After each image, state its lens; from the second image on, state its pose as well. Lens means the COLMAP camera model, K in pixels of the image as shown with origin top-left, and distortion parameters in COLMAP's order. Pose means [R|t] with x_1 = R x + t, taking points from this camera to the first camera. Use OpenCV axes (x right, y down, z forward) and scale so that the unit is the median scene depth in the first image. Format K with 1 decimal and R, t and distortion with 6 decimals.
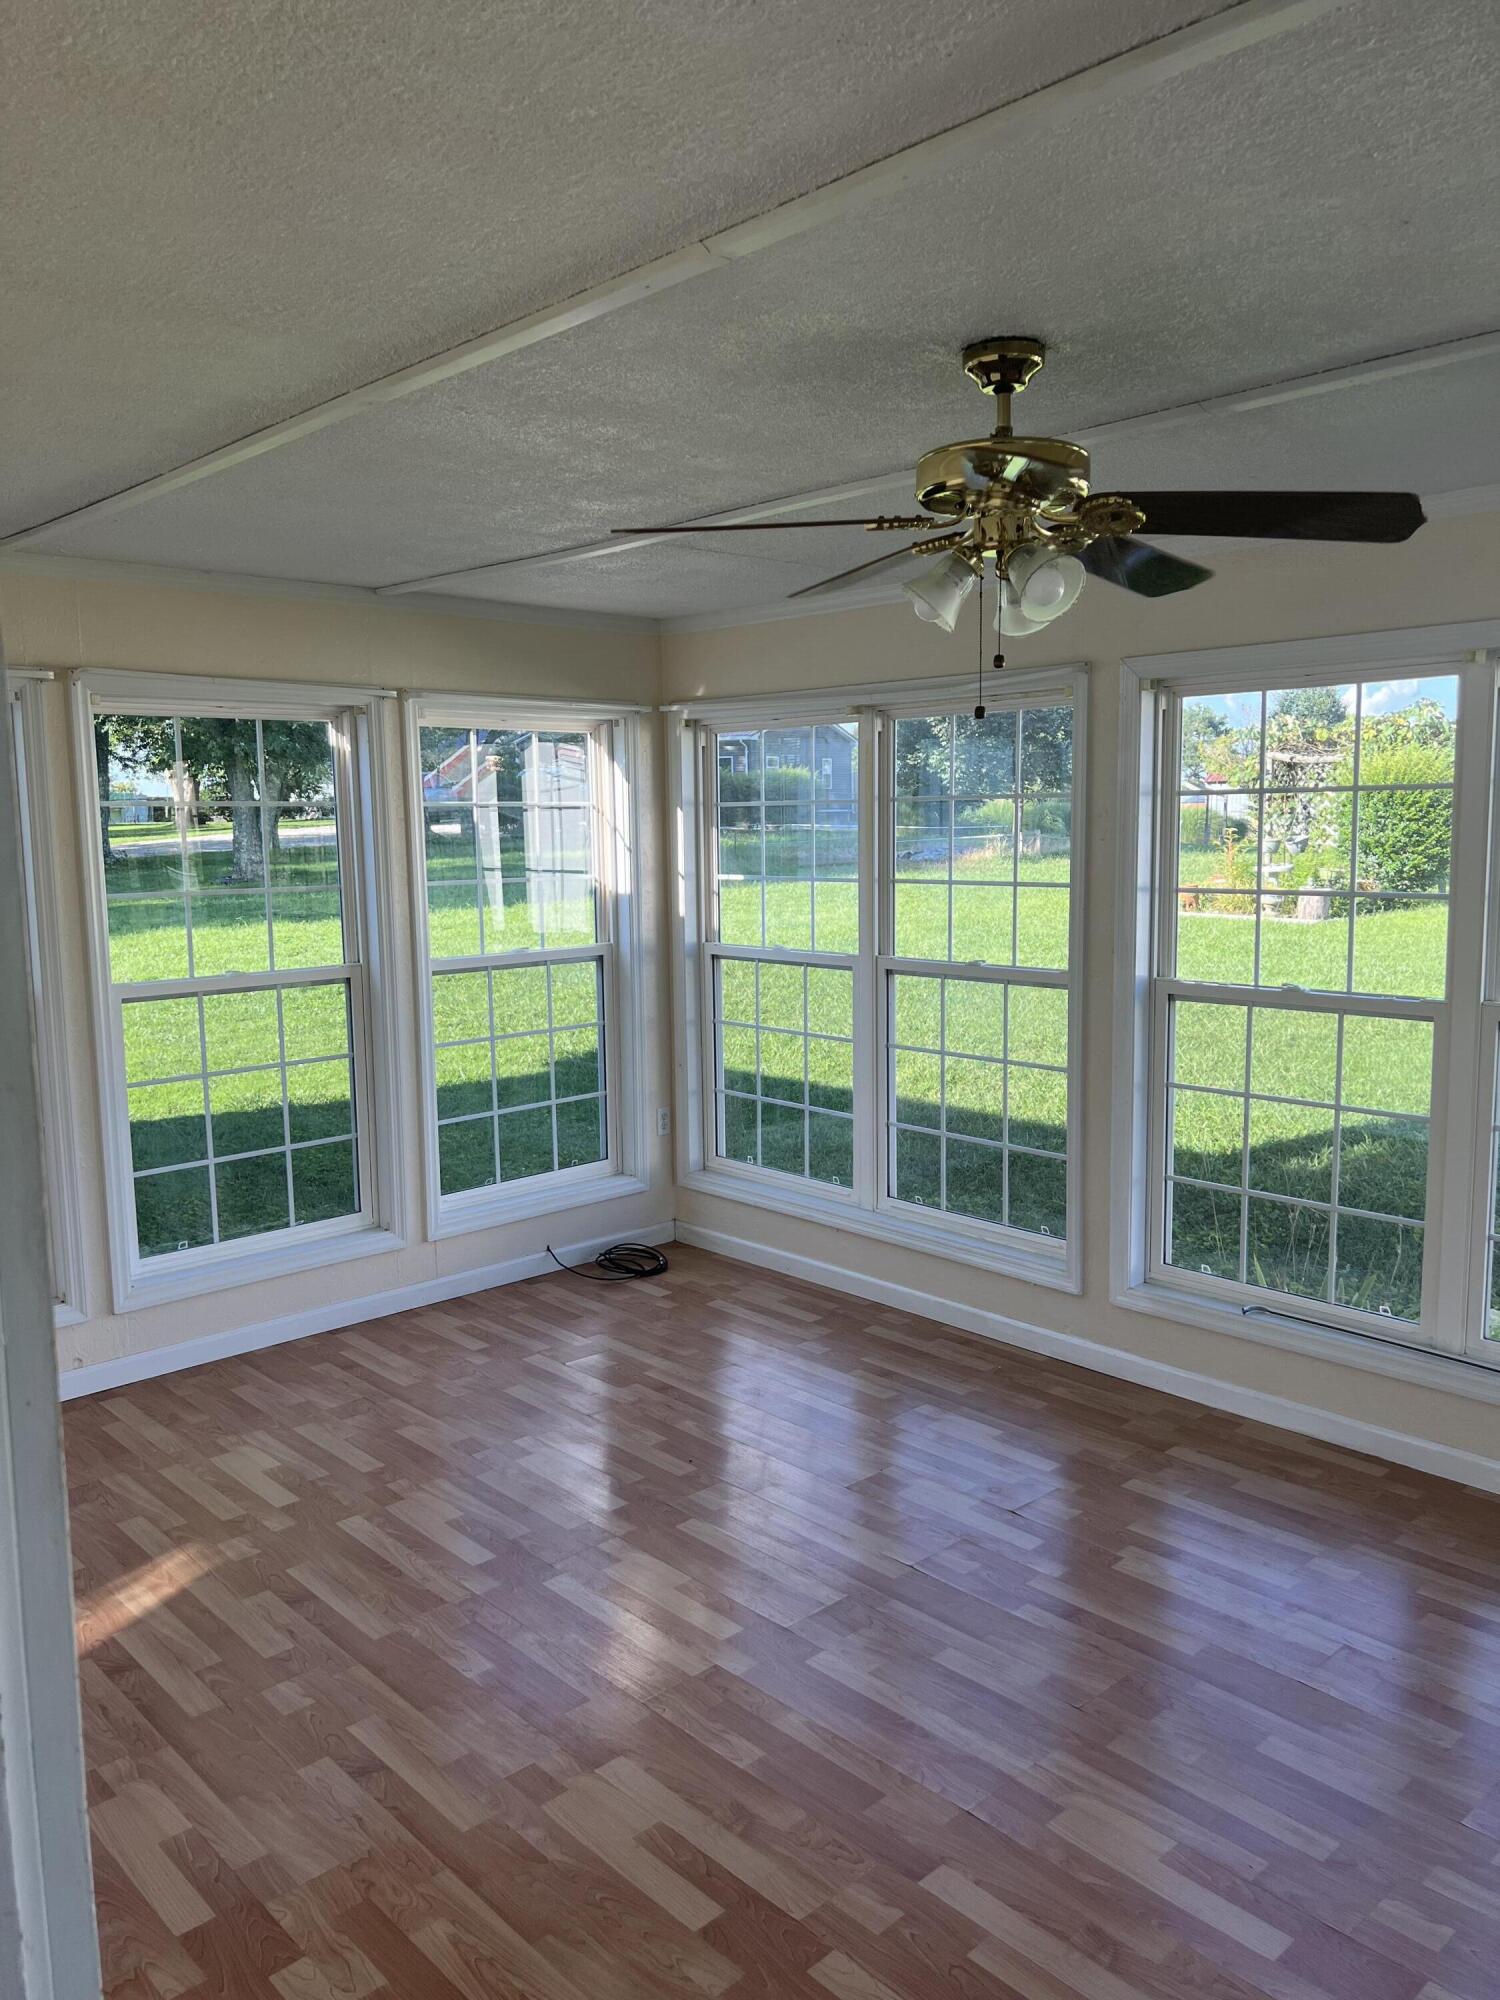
lens RADIAL K [[1512.1, 0, 747.6], [0, 1512.1, 1007.3], [0, 0, 1]] dist [0.038930, -0.005595]
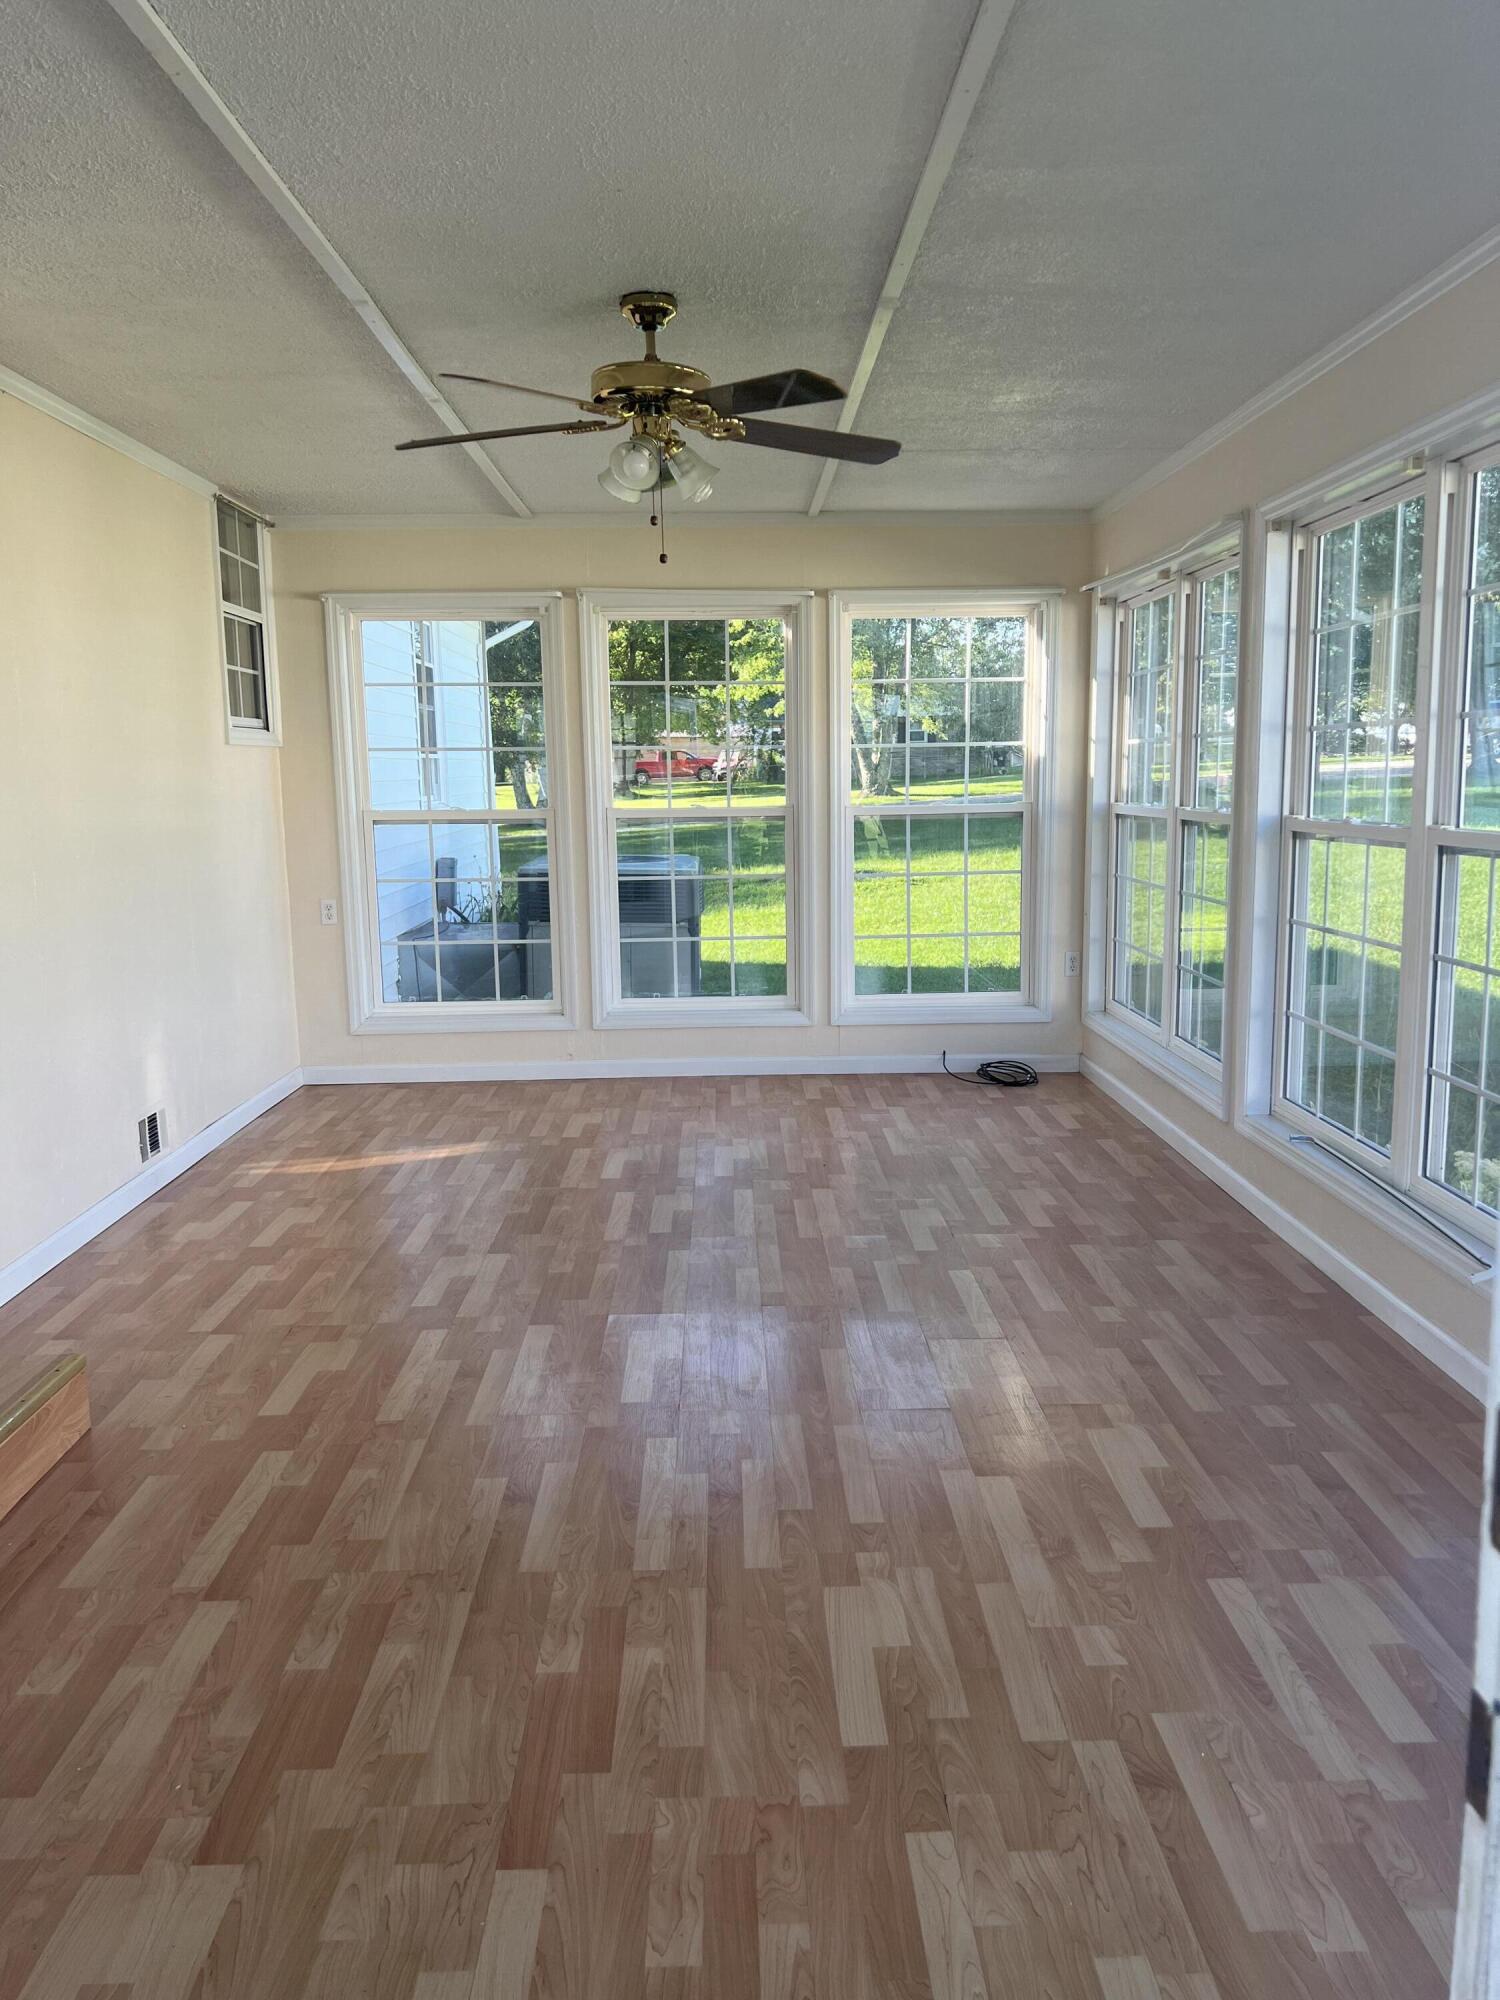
lens RADIAL K [[1512.1, 0, 749.2], [0, 1512.1, 998.6], [0, 0, 1]] dist [0.038930, -0.005595]
pose [[0.748926, 0.101670, -0.654808, 0.648562], [-0.080734, 0.994798, 0.062121, 0.066189], [0.657717, 0.006341, 0.753238, -0.008866]]
